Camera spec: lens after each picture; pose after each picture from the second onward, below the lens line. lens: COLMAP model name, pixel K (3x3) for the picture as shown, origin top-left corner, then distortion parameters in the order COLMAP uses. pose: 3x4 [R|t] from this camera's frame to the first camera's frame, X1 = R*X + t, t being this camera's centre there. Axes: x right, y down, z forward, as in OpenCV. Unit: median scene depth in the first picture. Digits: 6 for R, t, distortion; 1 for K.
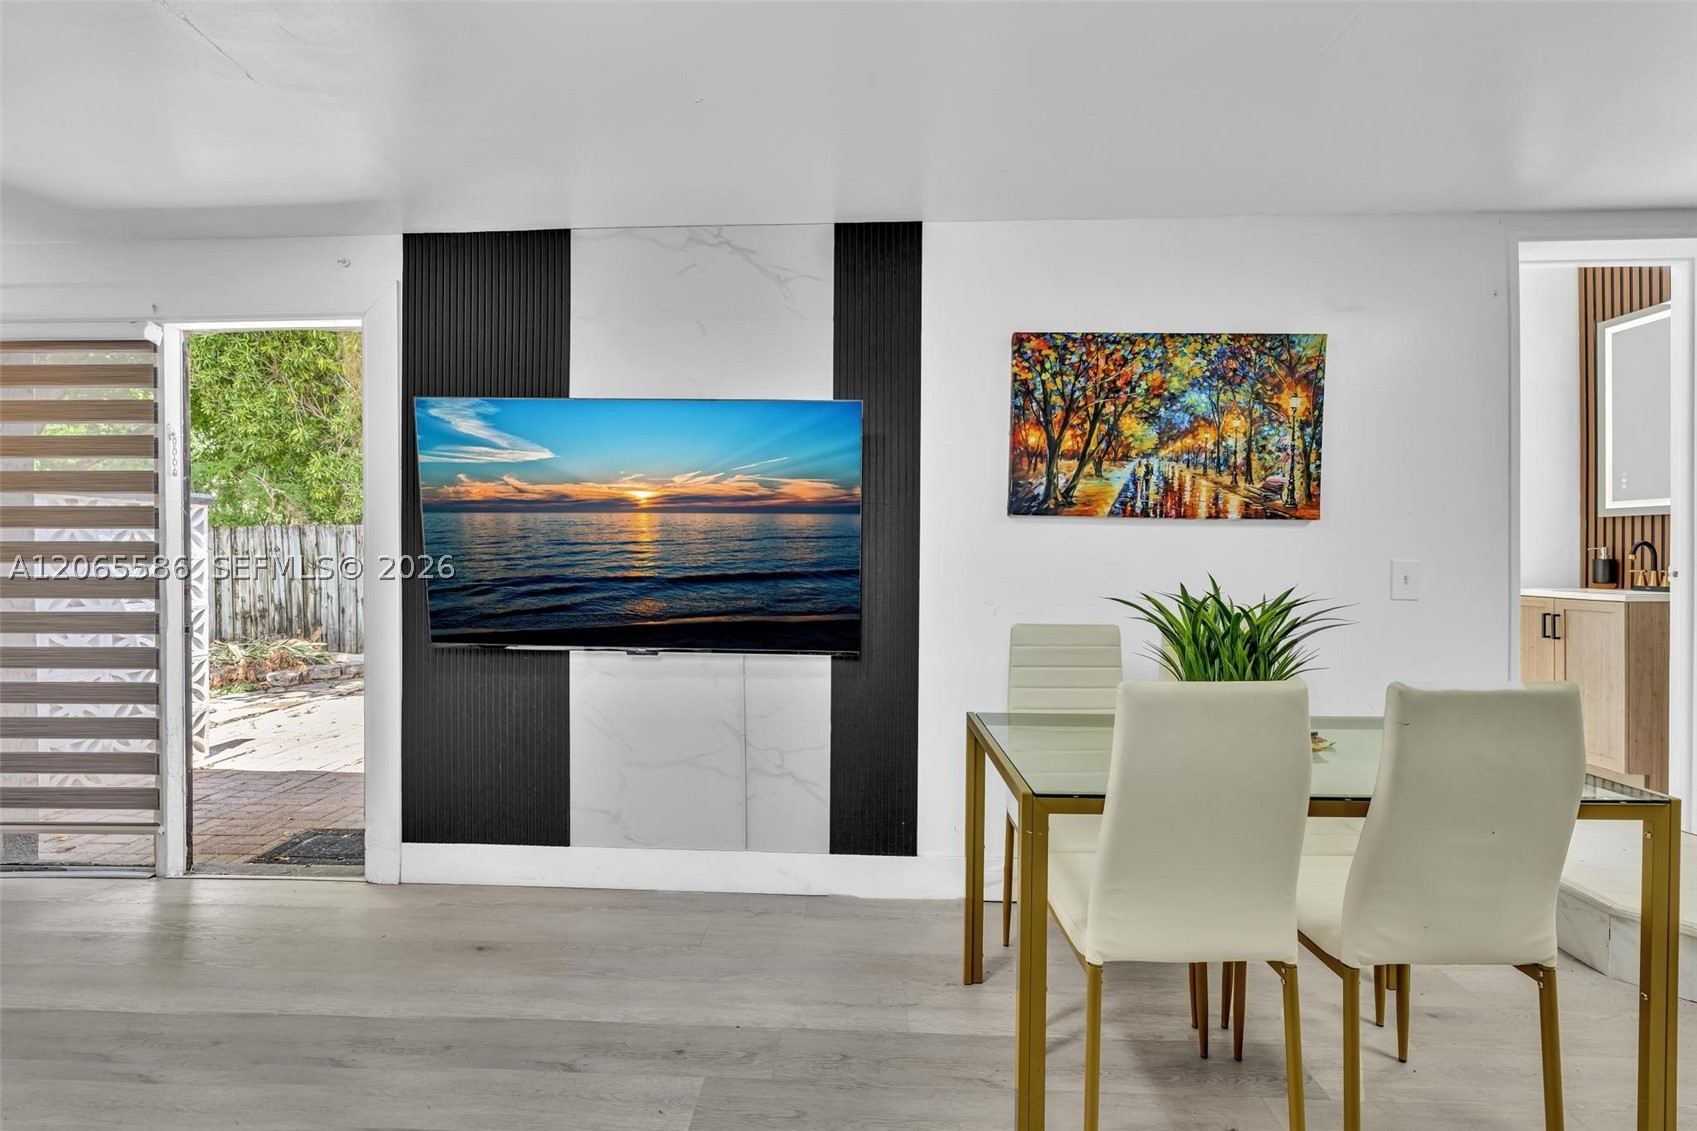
lens RADIAL K [[763.8, 0, 842.4], [0, 763.8, 562.3], [0, 0, 1]] dist [-0.000936, 0.000226]
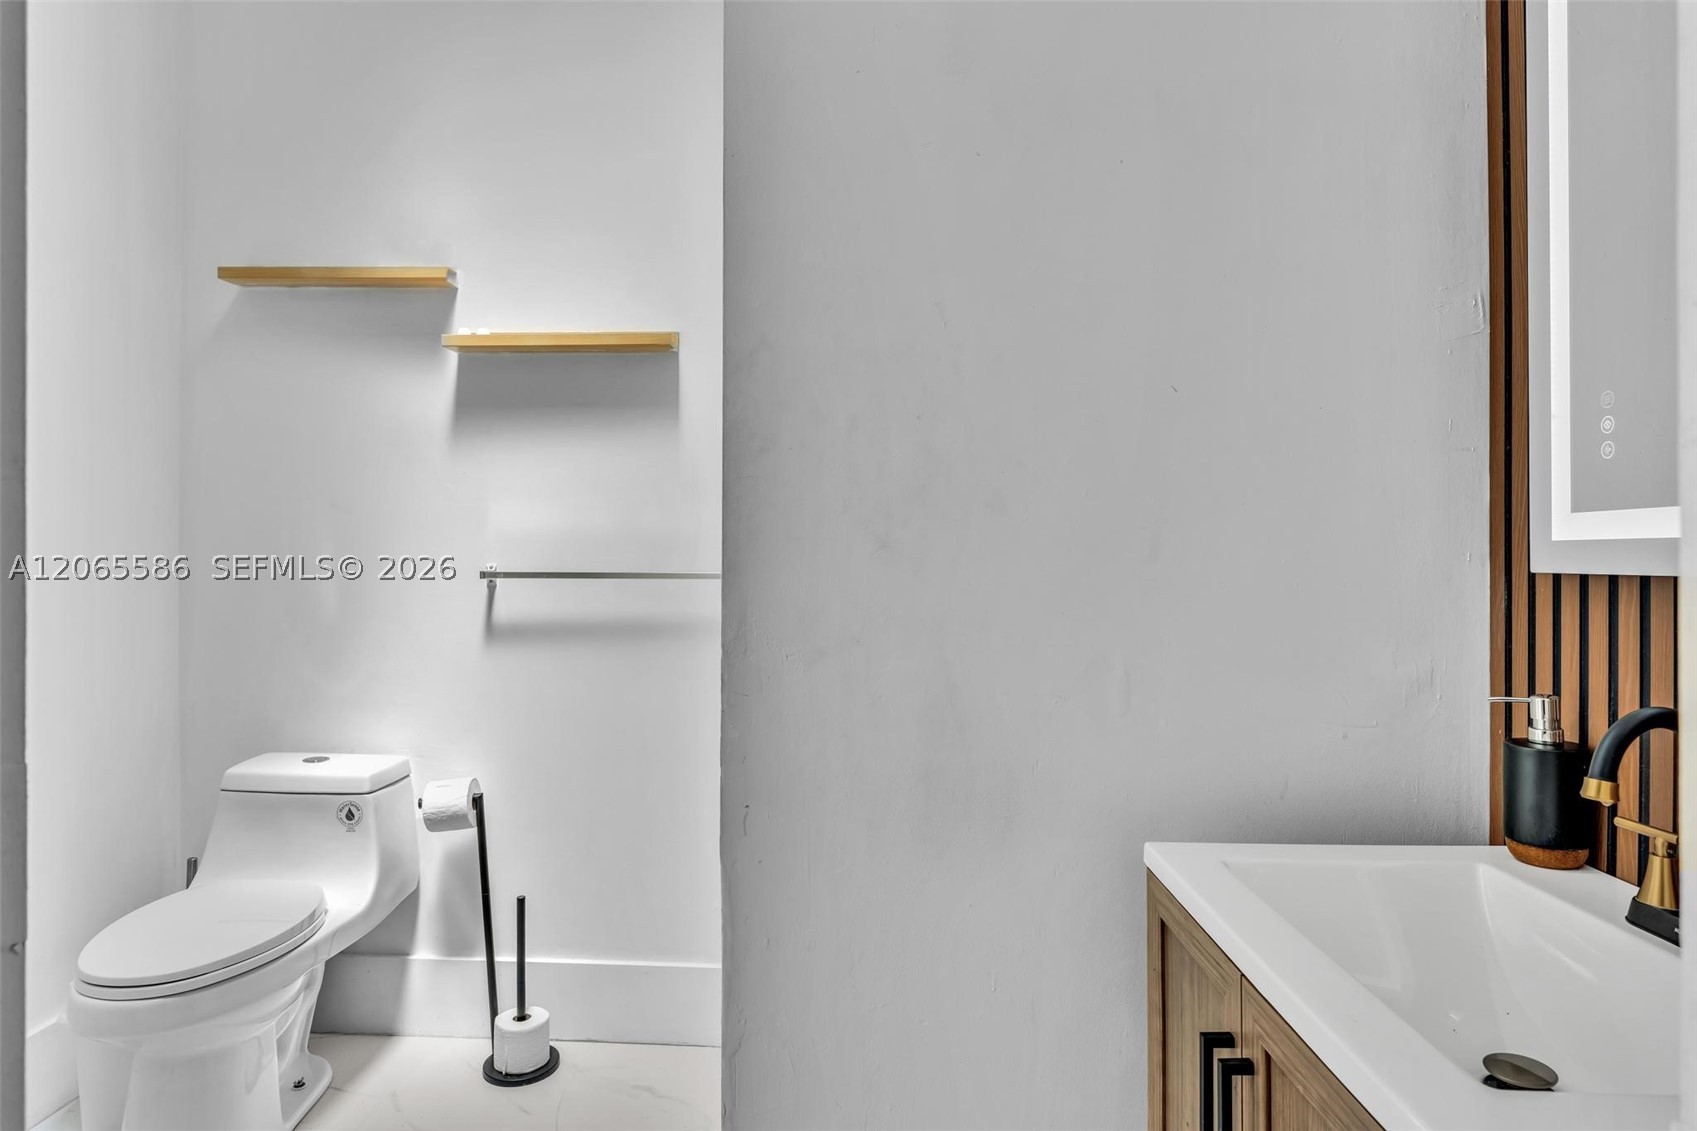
lens RADIAL K [[957.8, 0, 845.1], [0, 957.8, 564.9], [0, 0, 1]] dist [0.002791, 0.000566]
pose [[0.999986, 0.000604, 0.005161, 1.043632], [-0.000586, 0.999994, -0.003501, -0.083247], [-0.005163, 0.003498, 0.999981, 0.935048]]
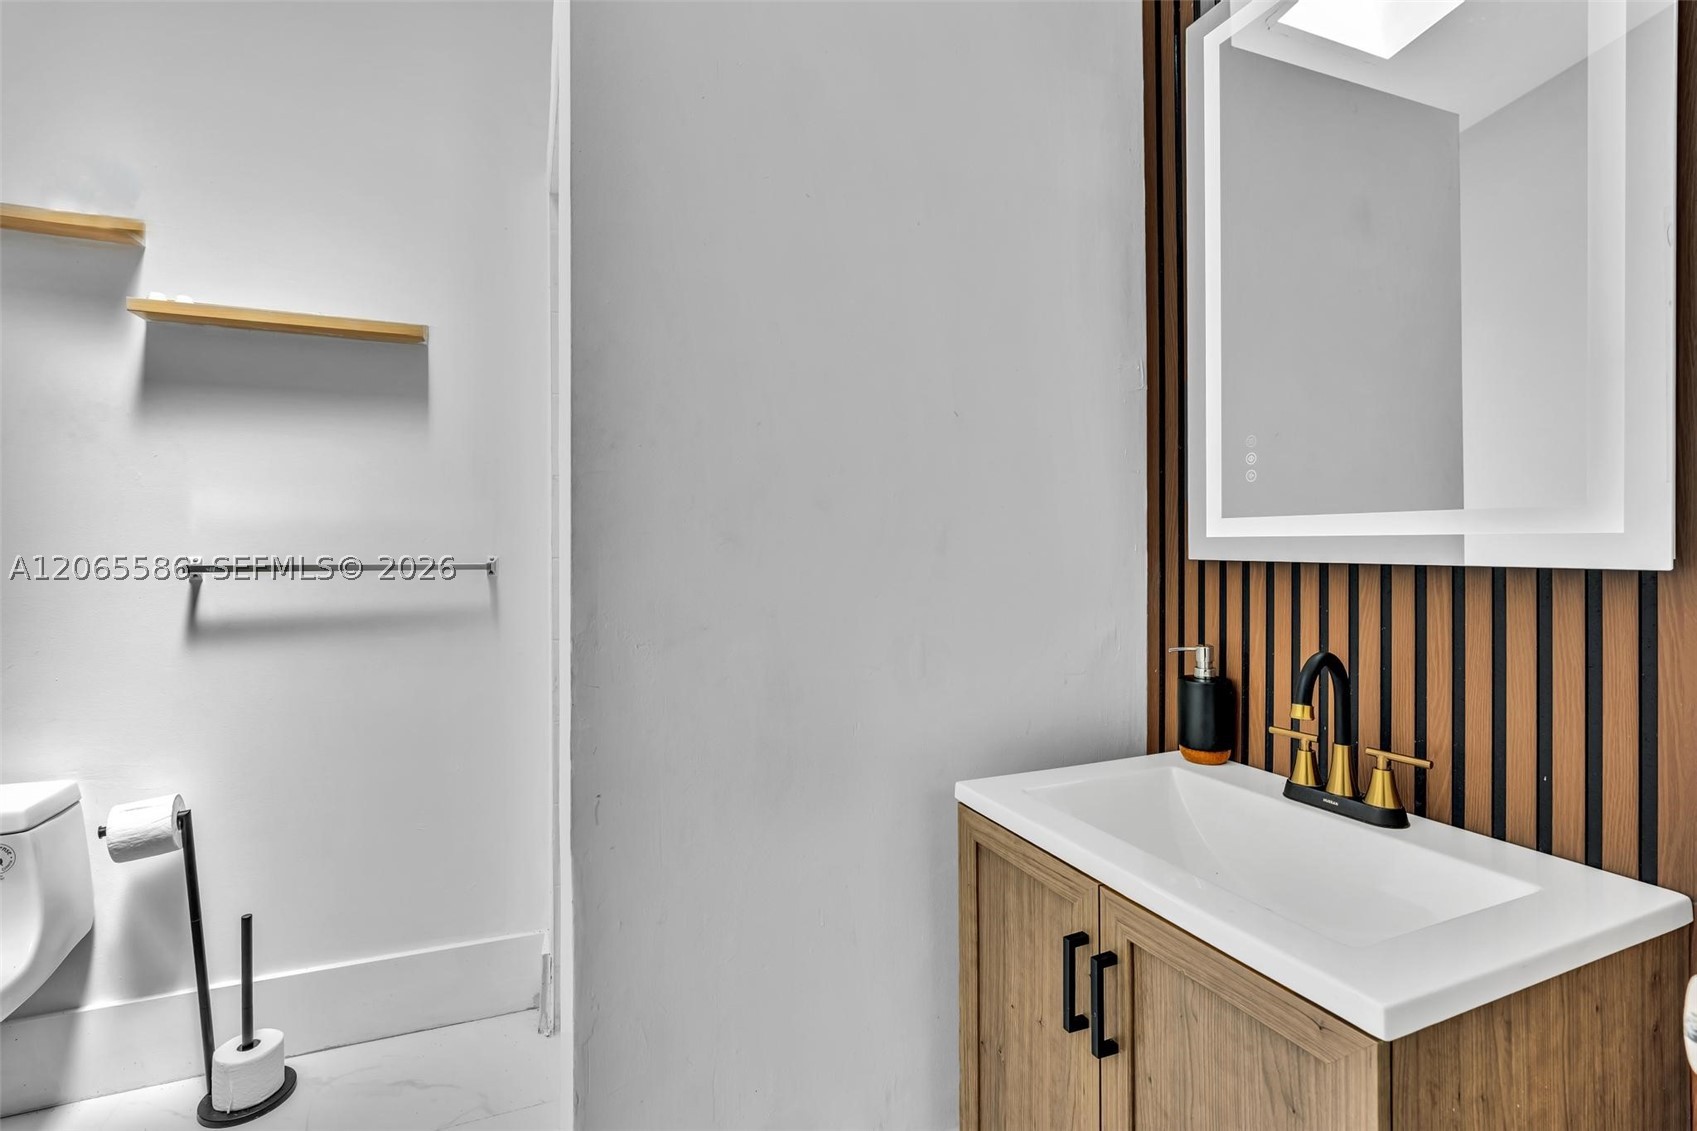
lens RADIAL K [[763.8, 0, 841.9], [0, 763.8, 554.3], [0, 0, 1]] dist [-0.000936, 0.000226]
pose [[0.907838, -0.006420, 0.419273, 0.942844], [0.006054, 0.999979, 0.002204, -0.087416], [-0.419278, 0.000537, 0.907858, 1.013416]]
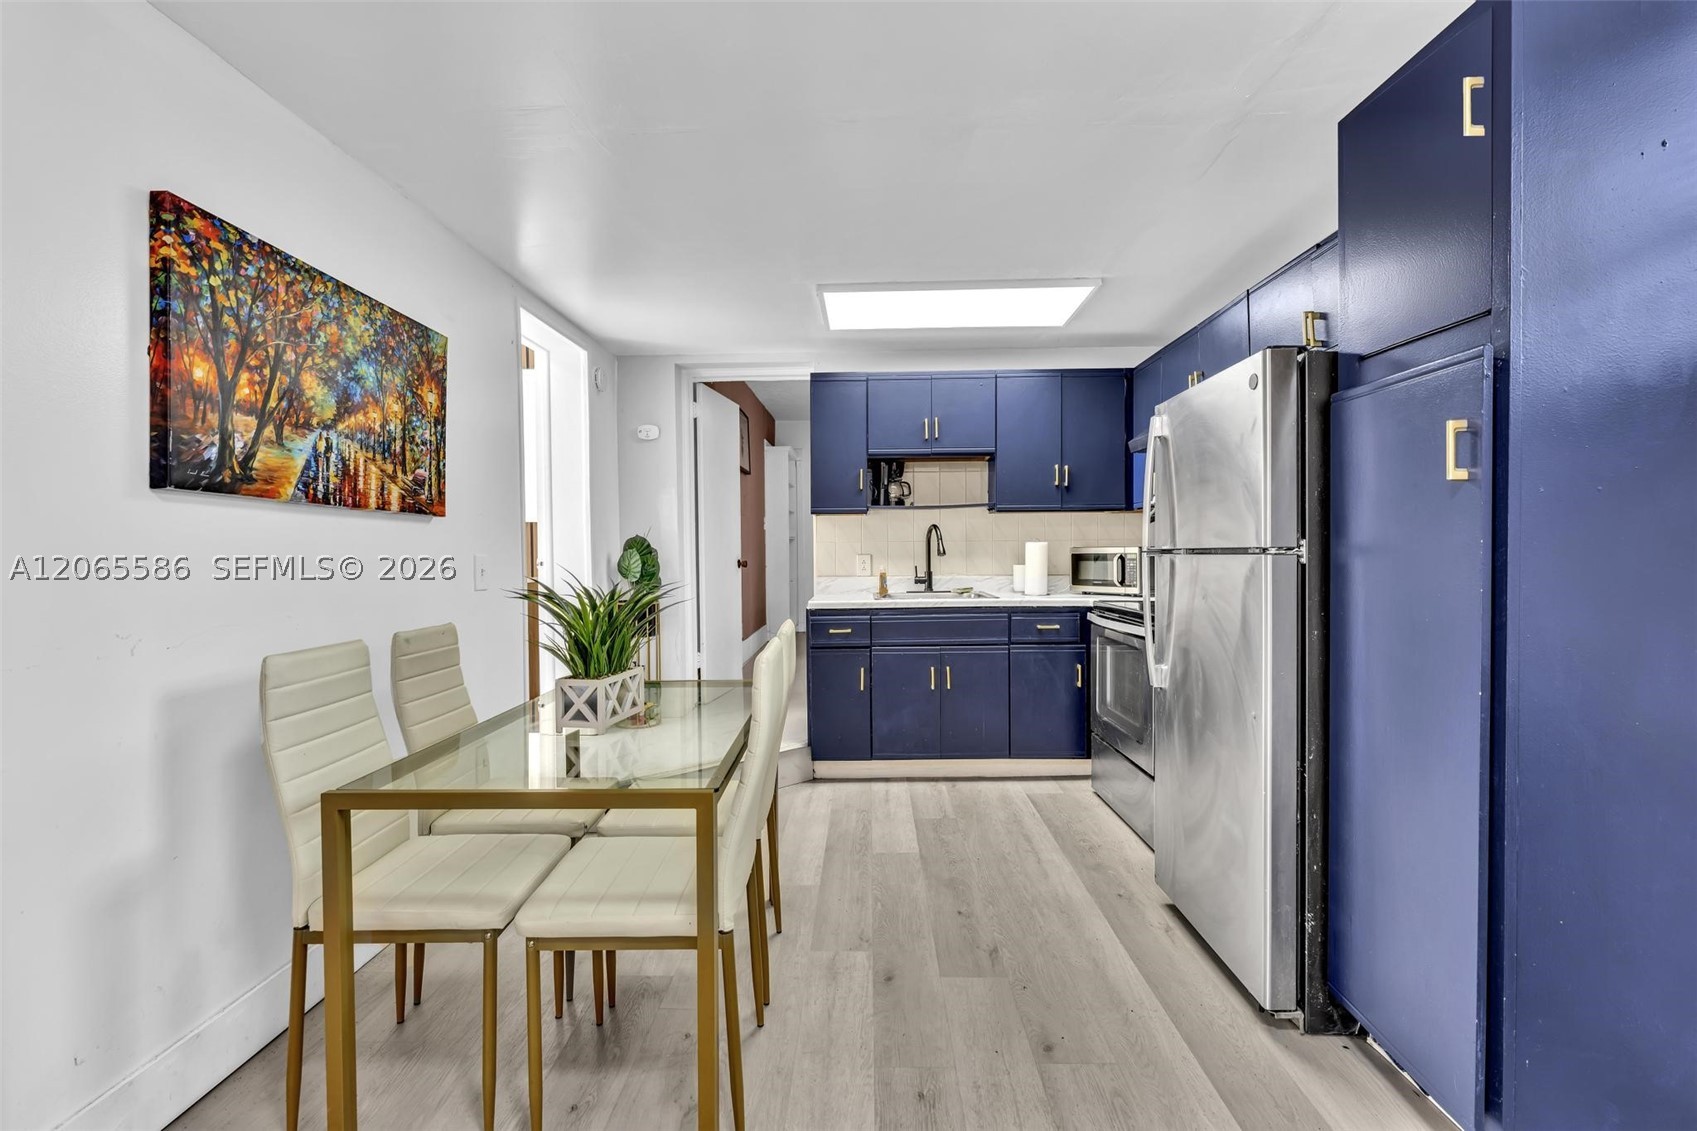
lens RADIAL K [[763.8, 0, 847.0], [0, 763.8, 568.9], [0, 0, 1]] dist [-0.000936, 0.000226]
pose [[-0.012910, -0.025695, 0.999586, -0.408919], [0.023301, 0.999391, 0.025991, 0.000022], [-0.999645, 0.023627, -0.012303, 0.471111]]
